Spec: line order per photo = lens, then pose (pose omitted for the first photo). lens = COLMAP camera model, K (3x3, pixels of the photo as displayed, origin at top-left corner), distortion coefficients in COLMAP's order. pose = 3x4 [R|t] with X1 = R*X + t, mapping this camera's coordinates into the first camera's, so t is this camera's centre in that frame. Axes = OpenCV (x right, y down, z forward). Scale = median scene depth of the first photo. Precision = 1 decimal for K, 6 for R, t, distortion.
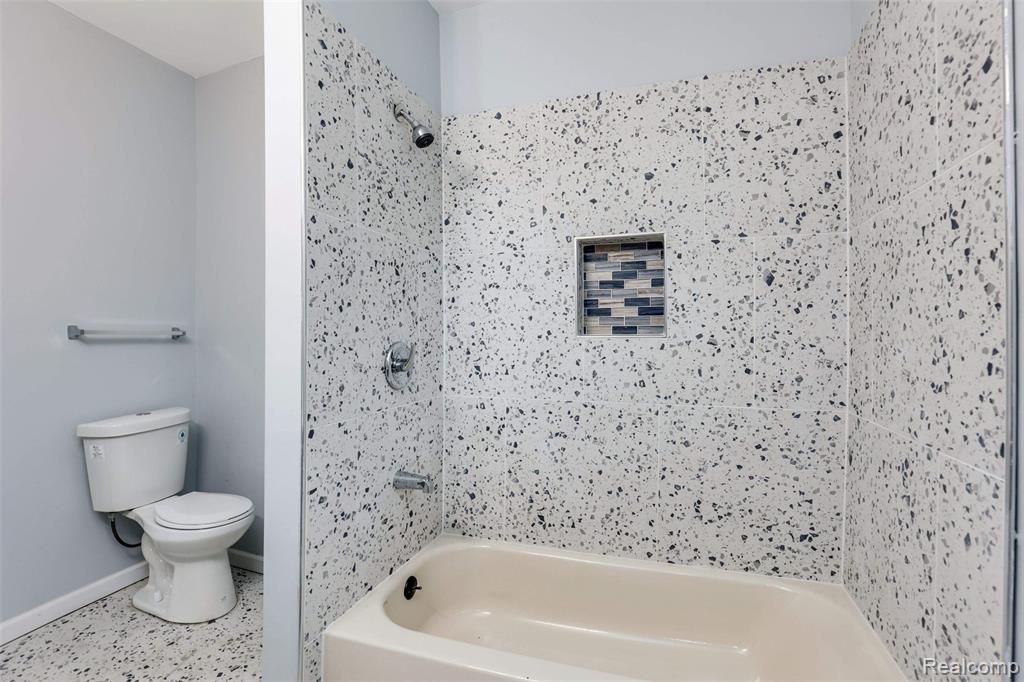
lens RADIAL K [[476.6, 0, 511.6], [0, 476.6, 343.4], [0, 0, 1]] dist [-0.022206, -0.000250]
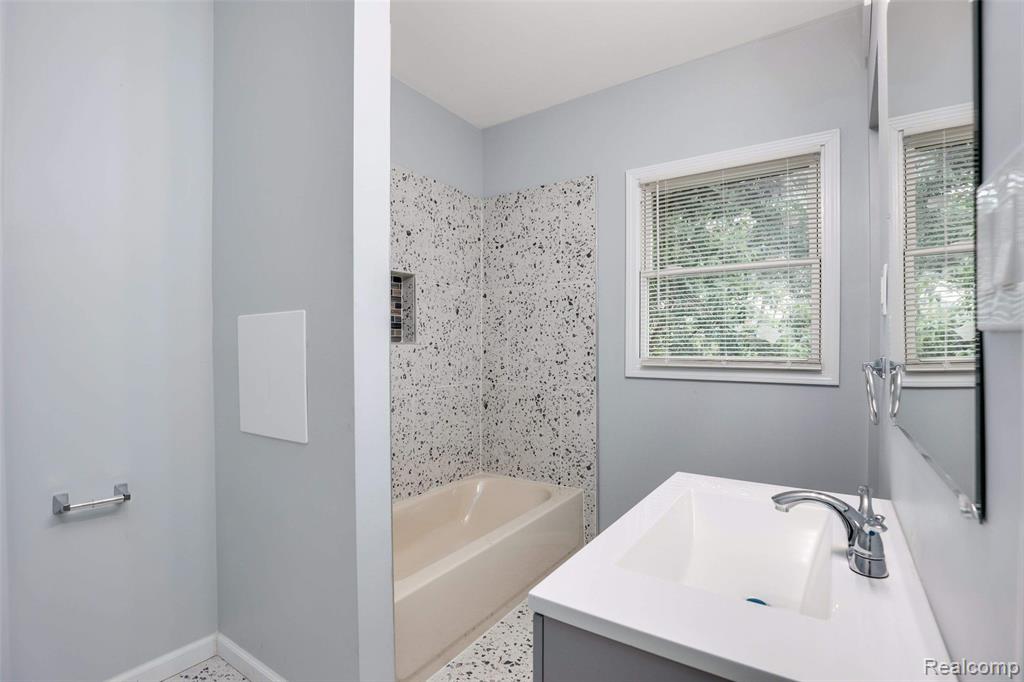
lens RADIAL K [[476.6, 0, 511.1], [0, 476.6, 343.7], [0, 0, 1]] dist [-0.022206, -0.000250]
pose [[0.281039, 0.000572, 0.959696, -1.063497], [0.002035, 0.999997, -0.001192, -0.012425], [-0.959694, 0.002288, 0.281037, 0.303701]]
